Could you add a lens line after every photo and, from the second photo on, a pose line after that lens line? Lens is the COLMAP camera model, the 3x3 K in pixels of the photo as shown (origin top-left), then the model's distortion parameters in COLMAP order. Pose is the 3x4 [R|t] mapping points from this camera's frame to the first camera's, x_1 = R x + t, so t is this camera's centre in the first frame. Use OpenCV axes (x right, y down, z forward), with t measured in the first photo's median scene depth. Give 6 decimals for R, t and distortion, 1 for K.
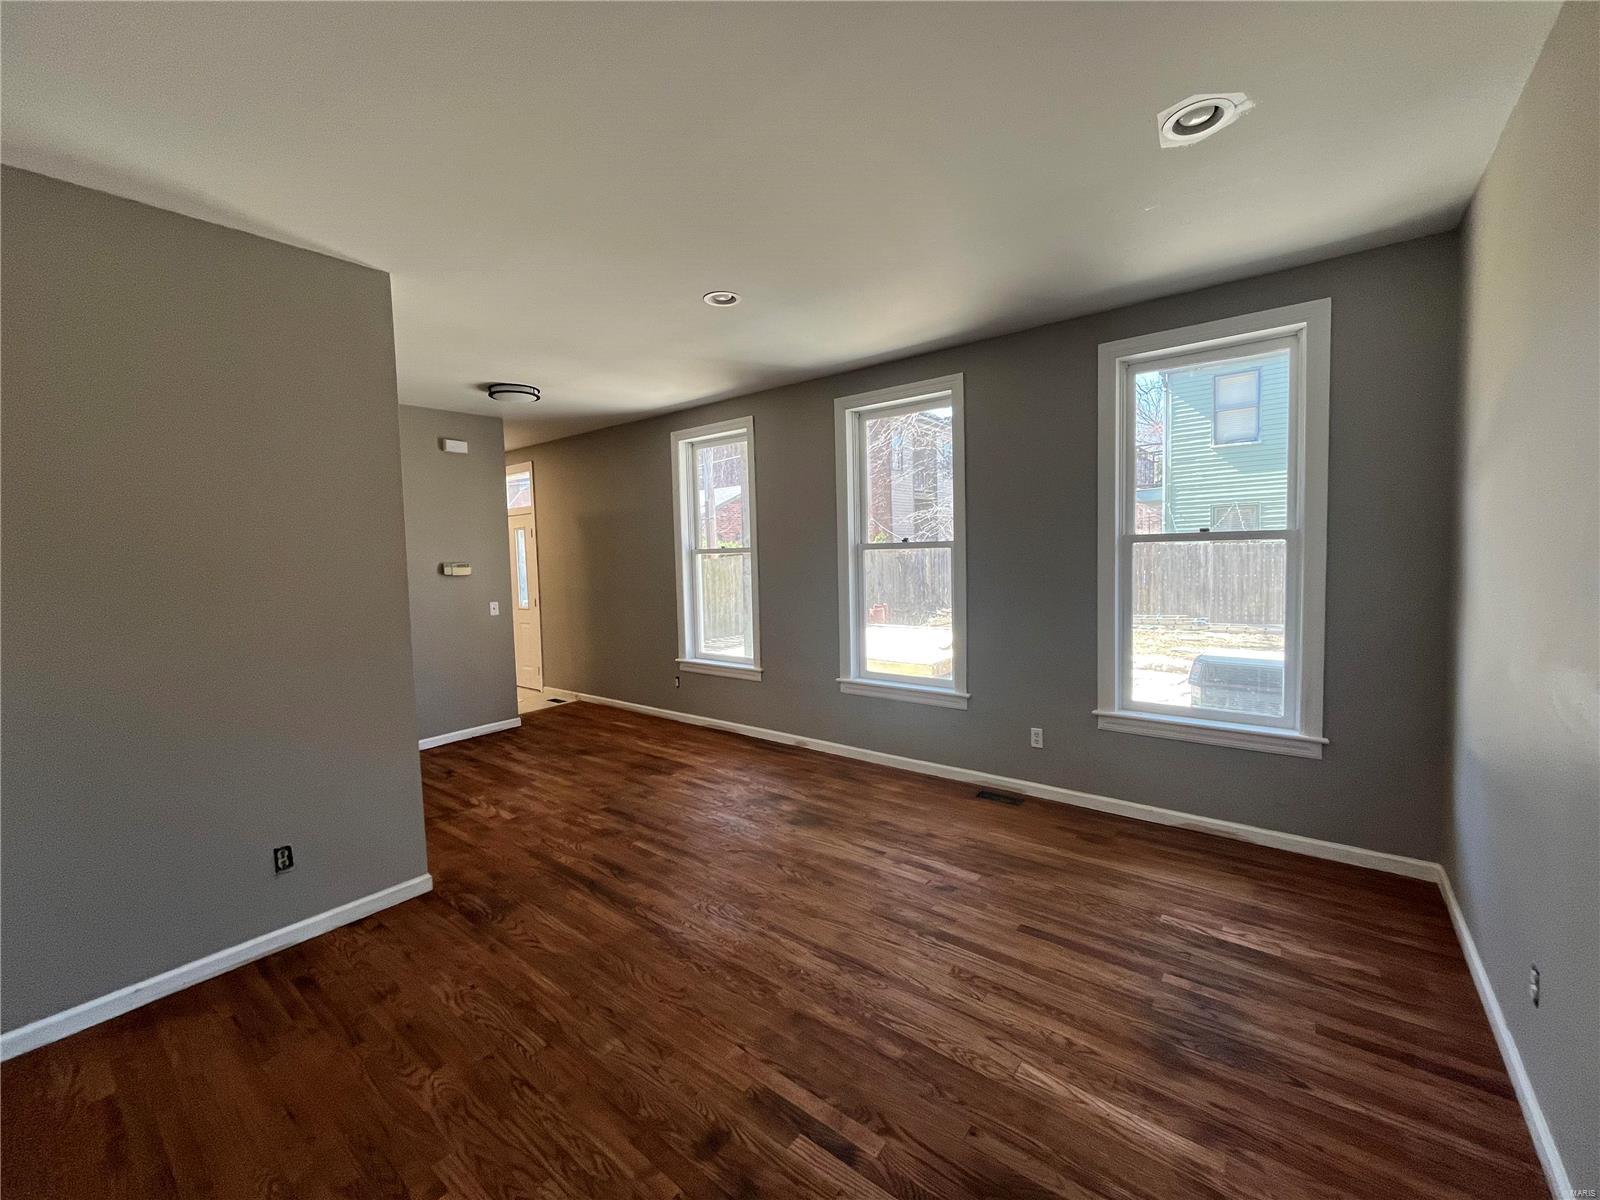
lens RADIAL K [[645.4, 0, 804.1], [0, 645.4, 591.8], [0, 0, 1]] dist [-0.001956, -0.000283]
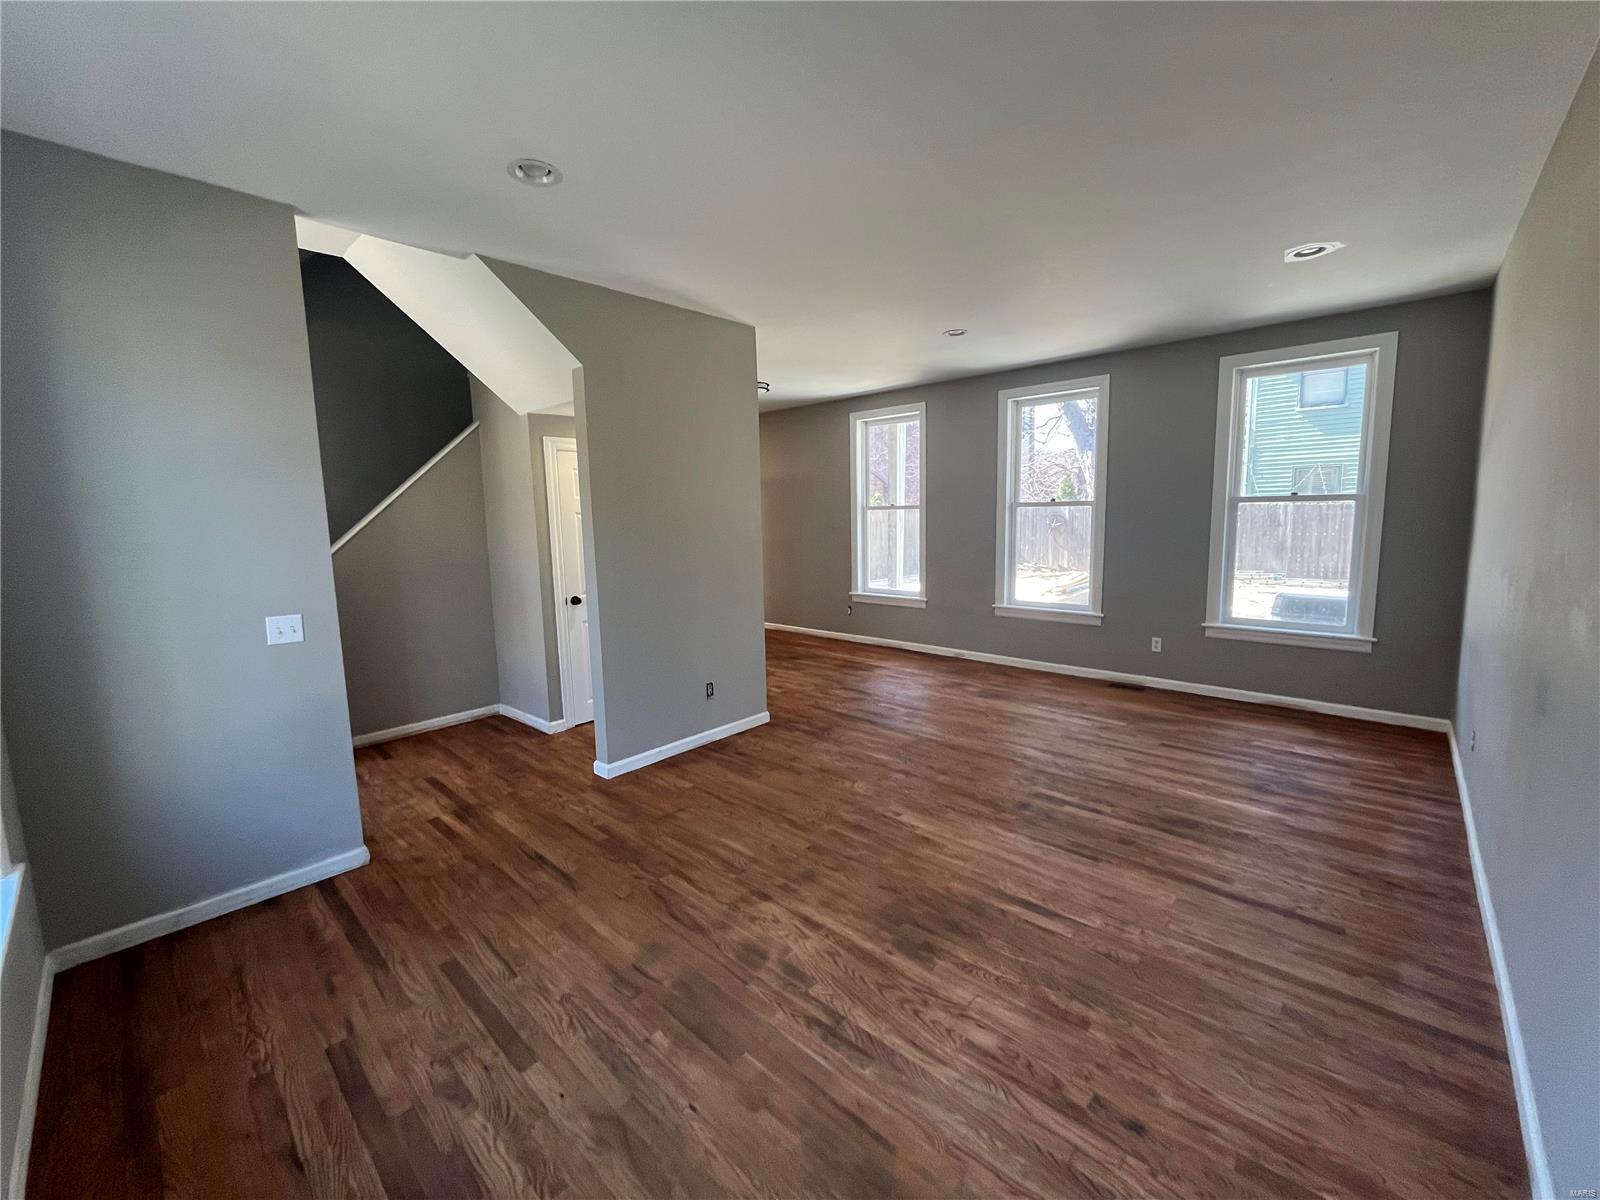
lens RADIAL K [[645.4, 0, 804.1], [0, 645.4, 591.8], [0, 0, 1]] dist [-0.001956, -0.000283]
pose [[0.997006, 0.013963, -0.076047, -0.366101], [-0.009042, 0.997865, 0.064687, 0.039438], [0.076788, -0.063805, 0.995004, -0.539194]]
